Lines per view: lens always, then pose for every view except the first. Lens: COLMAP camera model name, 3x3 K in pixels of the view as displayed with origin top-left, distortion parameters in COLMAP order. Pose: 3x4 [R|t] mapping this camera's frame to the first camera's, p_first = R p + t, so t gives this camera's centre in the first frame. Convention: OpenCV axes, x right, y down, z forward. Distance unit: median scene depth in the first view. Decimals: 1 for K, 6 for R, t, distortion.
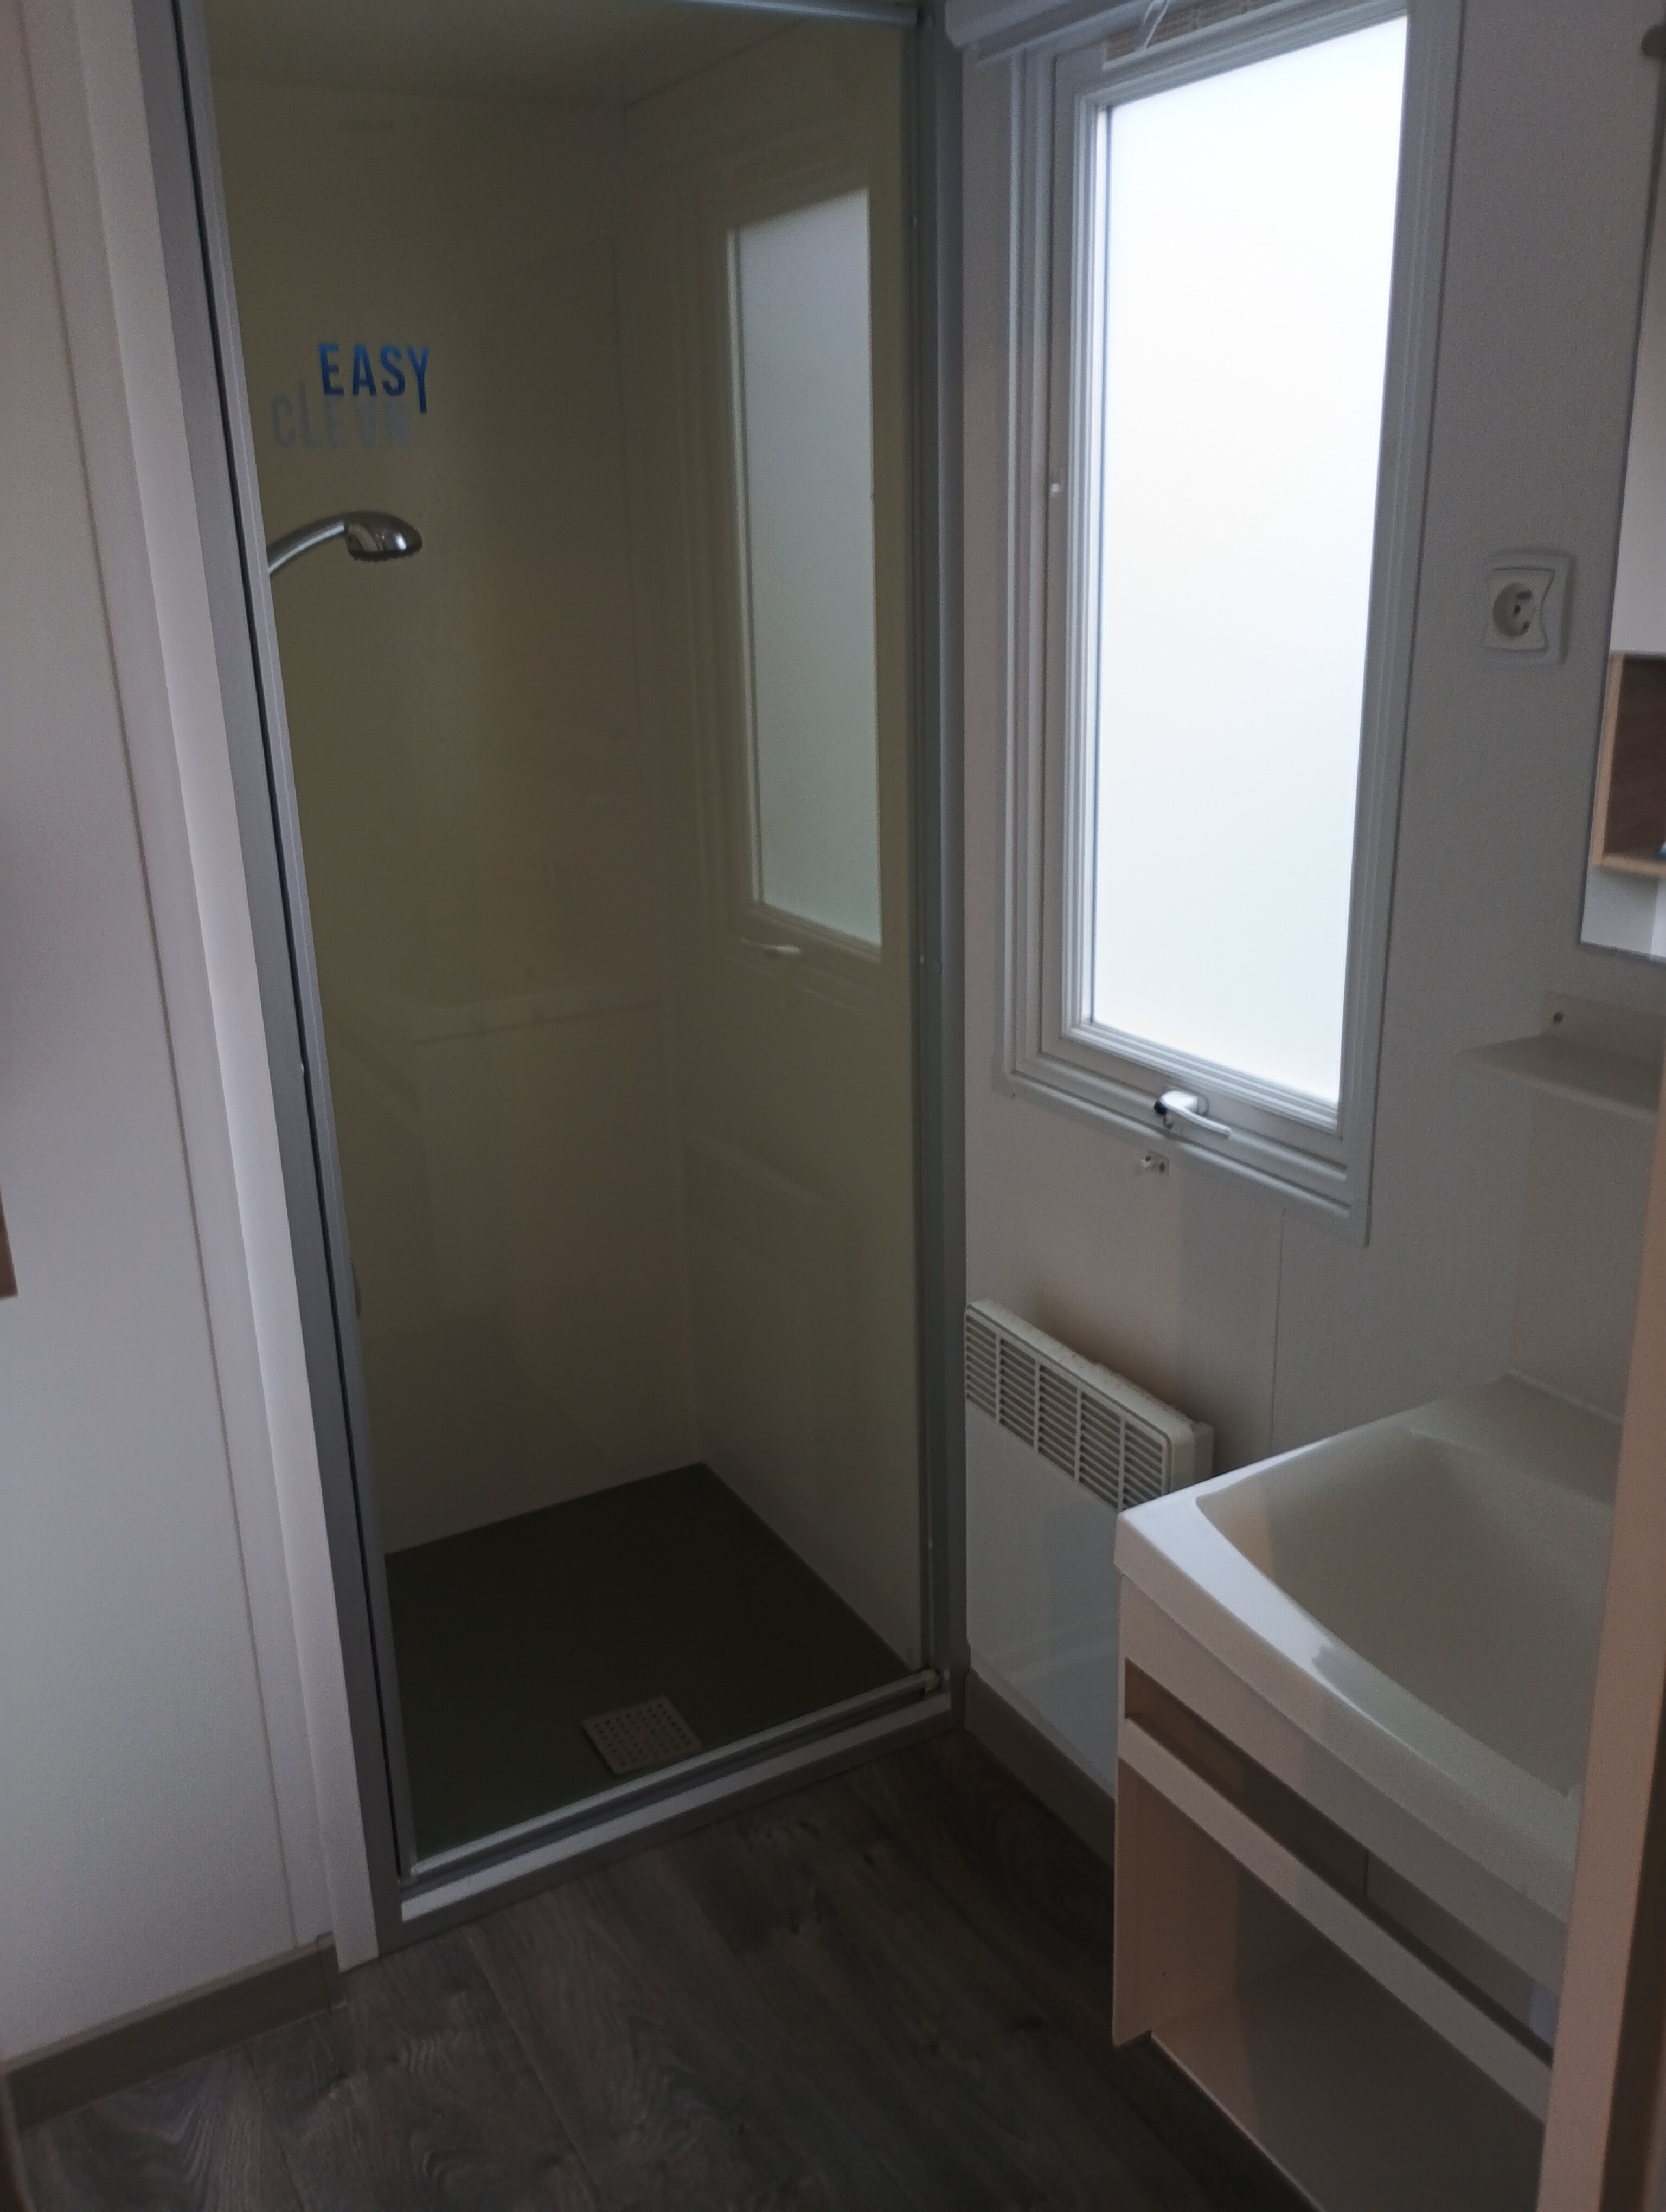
lens RADIAL K [[1835.6, 0, 827.3], [0, 1835.6, 1100.3], [0, 0, 1]] dist [0.058767, -0.077910]
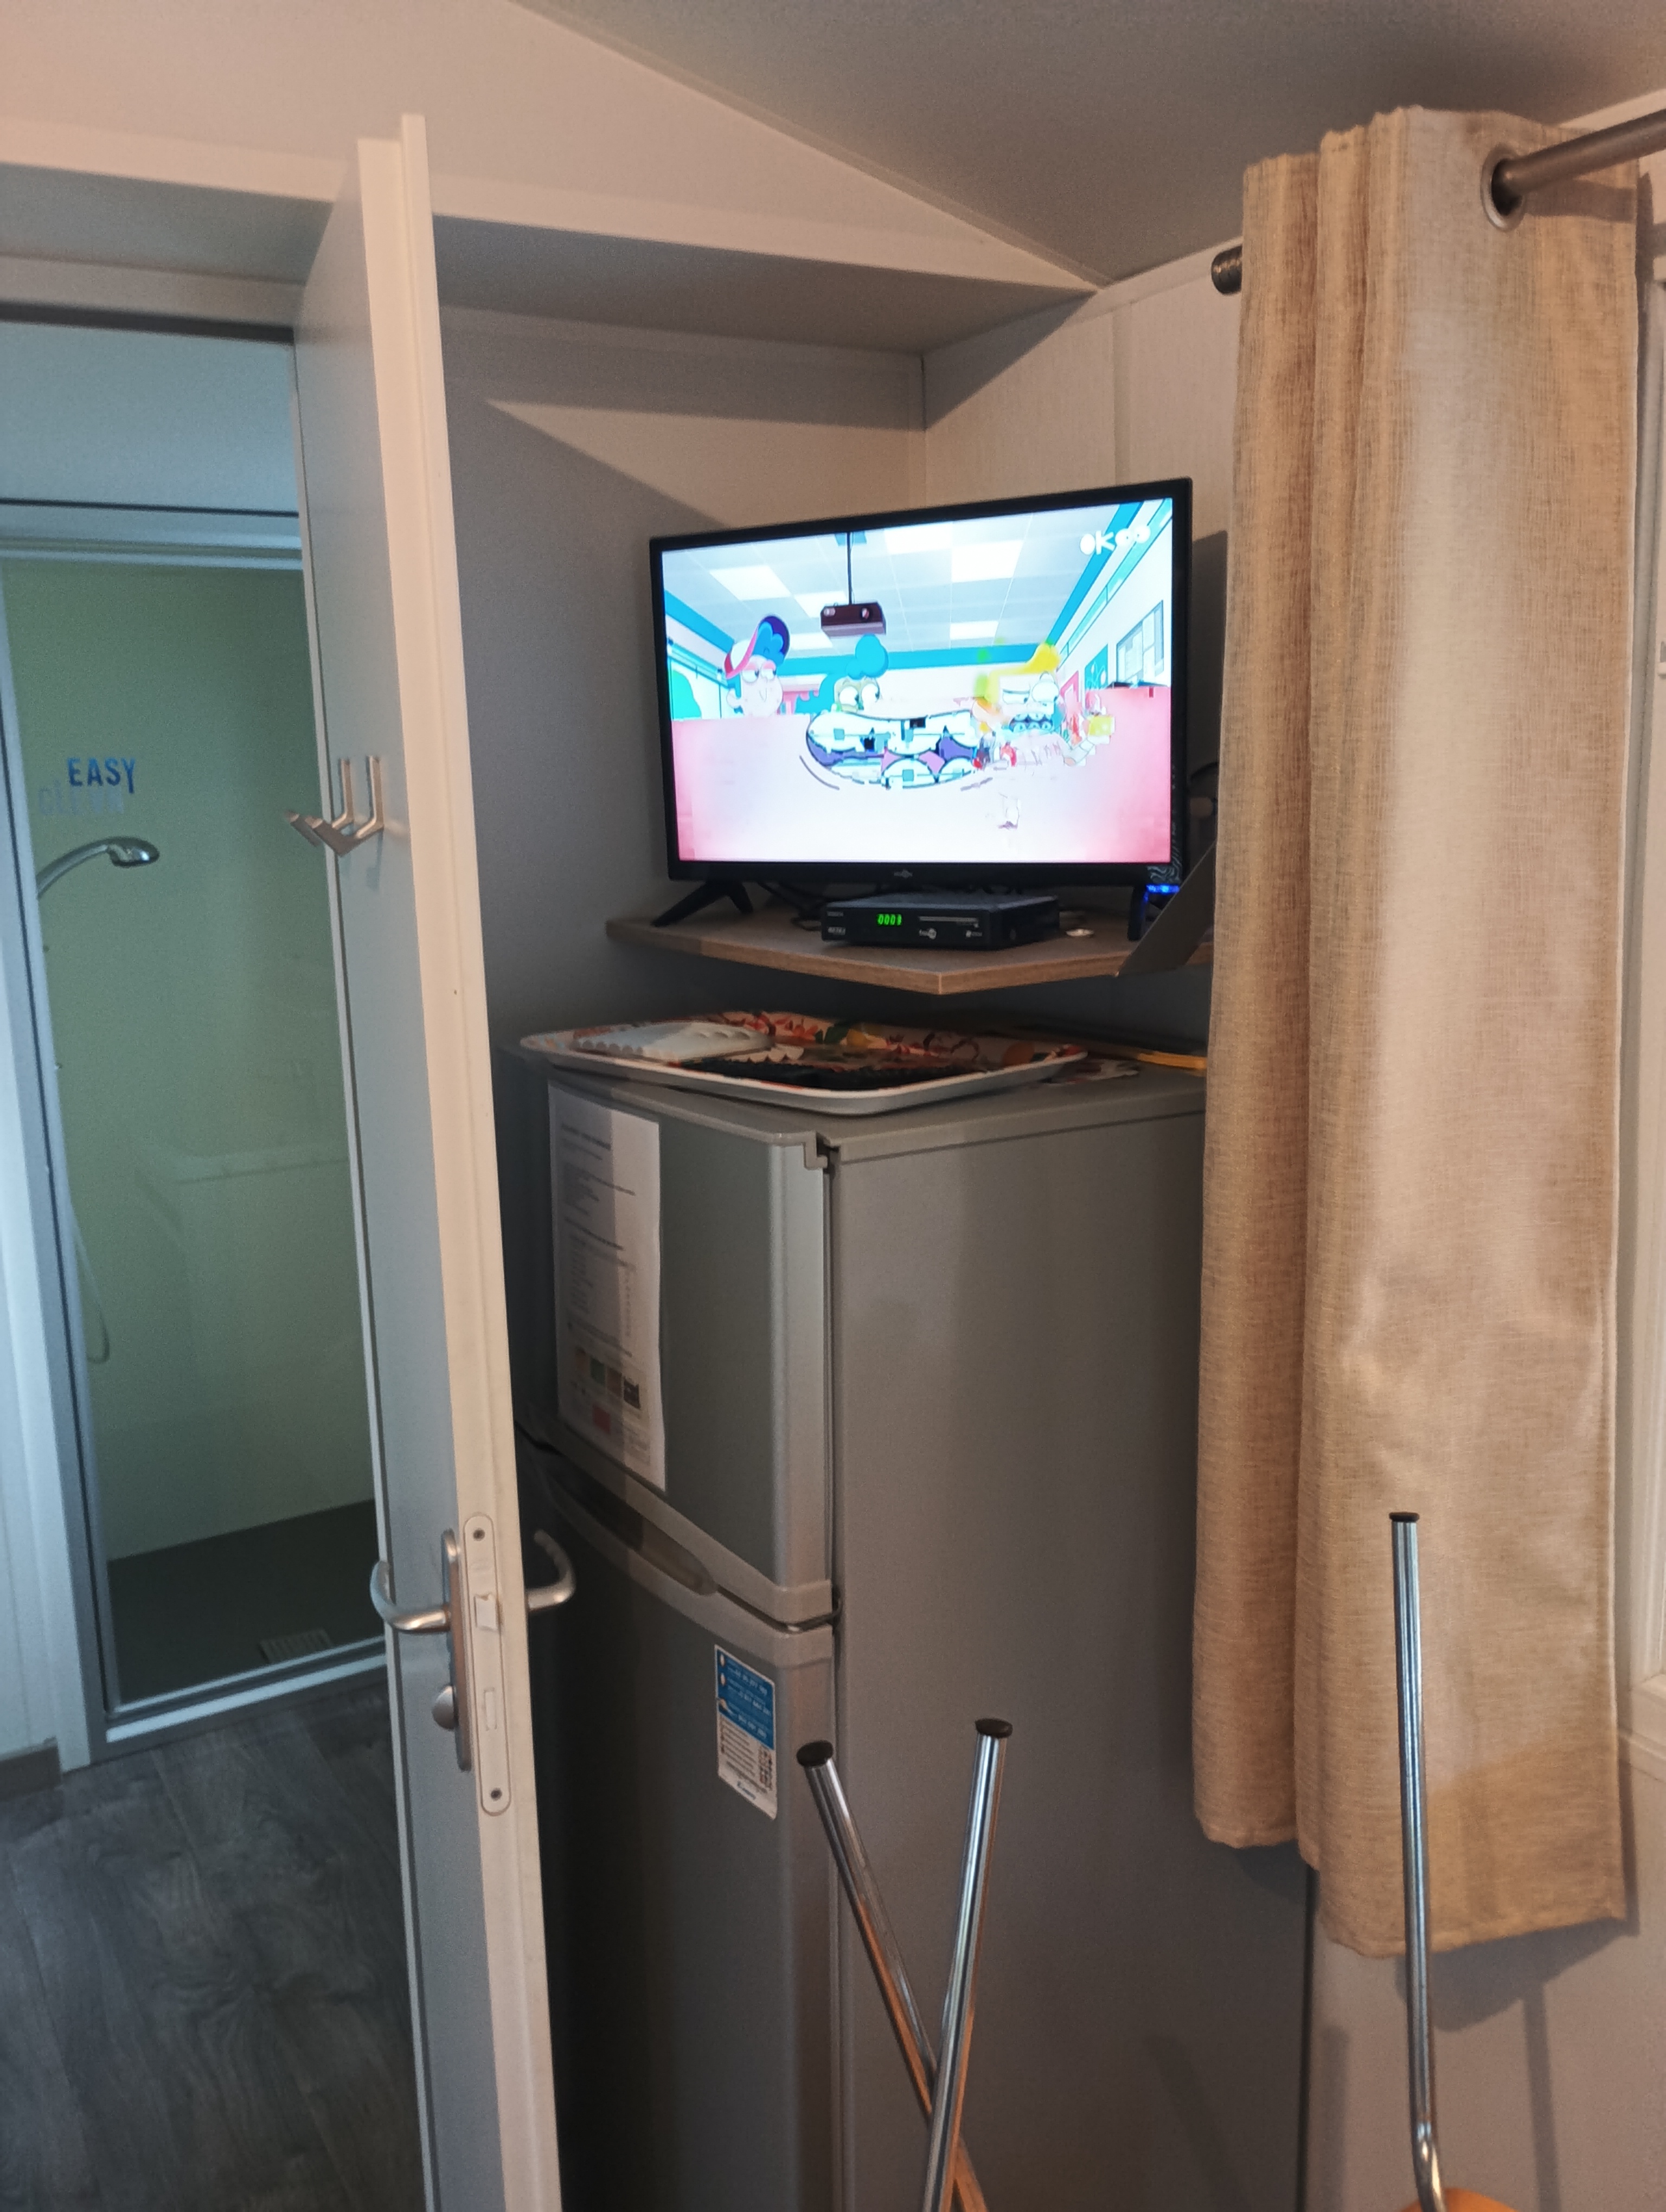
lens RADIAL K [[1835.6, 0, 837.4], [0, 1835.6, 1111.0], [0, 0, 1]] dist [0.058767, -0.077910]
pose [[0.999682, 0.001402, 0.025194, 0.341186], [0.001562, 0.993102, -0.117245, 0.112202], [-0.025185, 0.117247, 0.992783, -0.605477]]
